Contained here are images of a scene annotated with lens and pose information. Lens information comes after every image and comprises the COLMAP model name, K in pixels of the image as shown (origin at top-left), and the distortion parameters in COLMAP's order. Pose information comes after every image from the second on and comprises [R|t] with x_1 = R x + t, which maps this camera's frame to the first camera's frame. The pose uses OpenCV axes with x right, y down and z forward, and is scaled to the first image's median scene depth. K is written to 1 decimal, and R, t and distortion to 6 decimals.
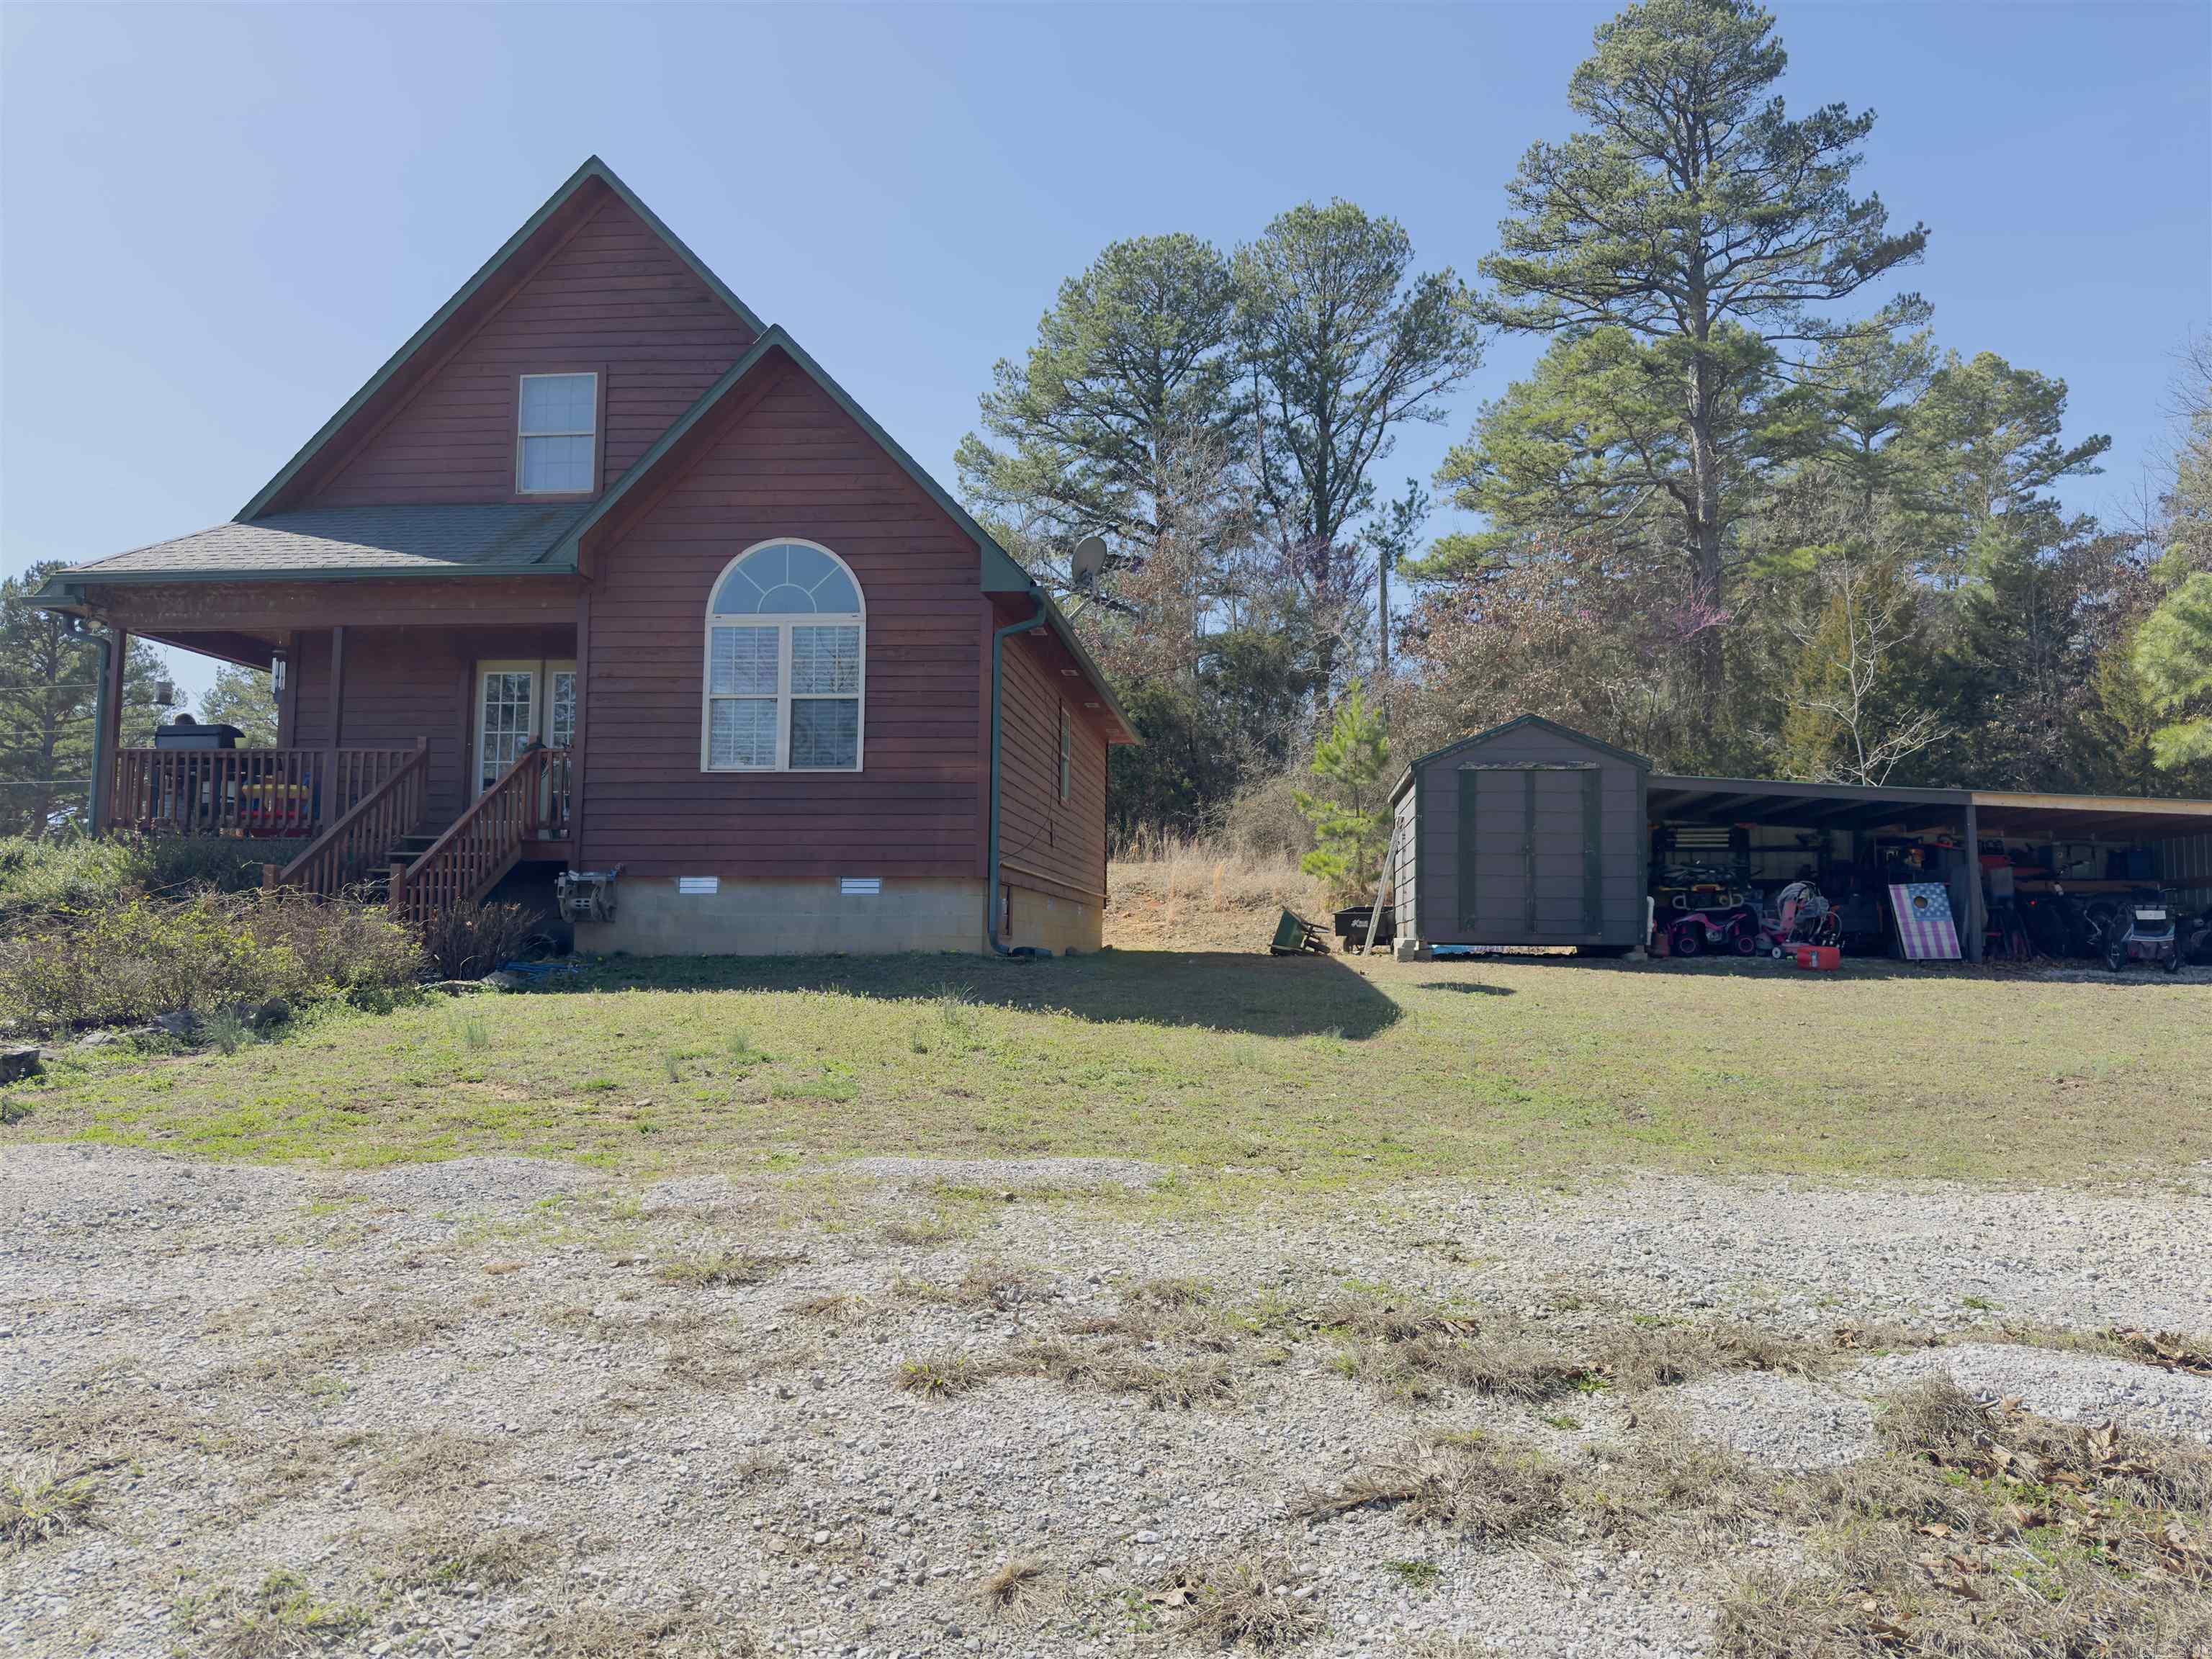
lens RADIAL K [[1564.7, 0, 1107.4], [0, 1564.7, 823.0], [0, 0, 1]] dist [0.072543, -0.080929]
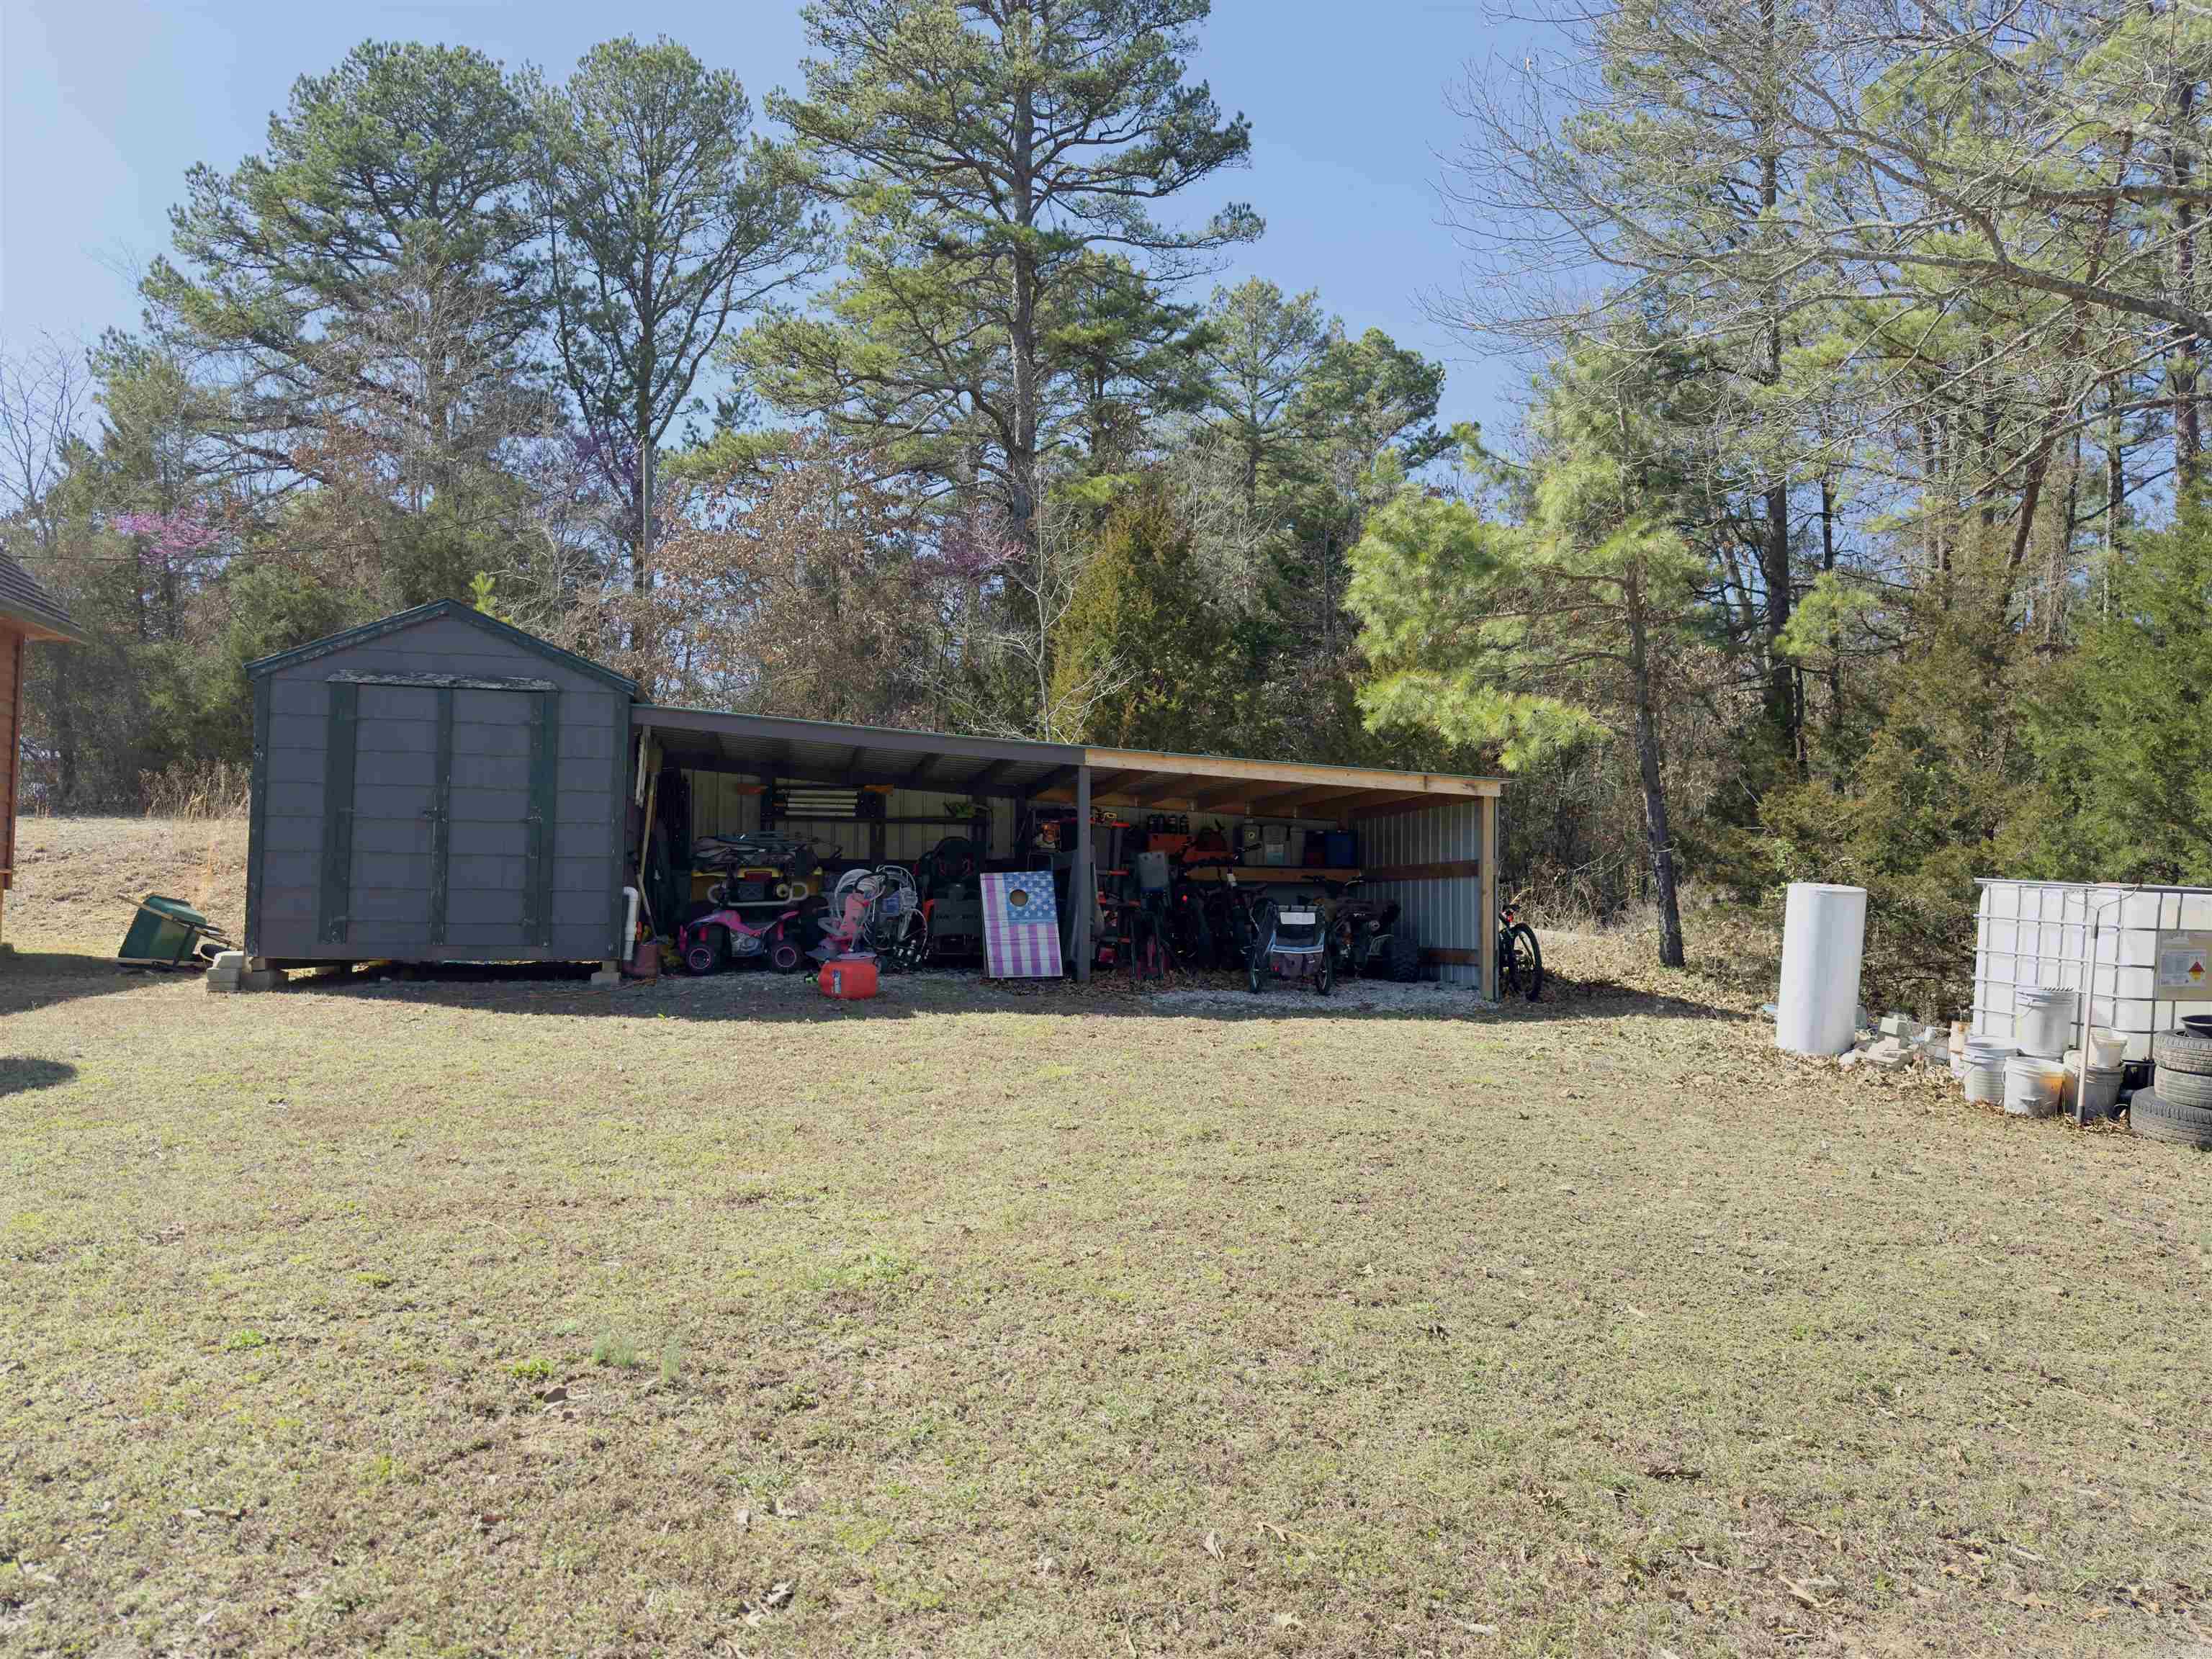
lens RADIAL K [[1574.7, 0, 1072.7], [0, 1574.7, 801.1], [0, 0, 1]] dist [0.098175, -0.094092]
pose [[0.958288, 0.025527, 0.284662, 0.289969], [-0.028645, 0.999567, 0.006795, 0.000602], [-0.284365, -0.014666, 0.958604, 0.270859]]
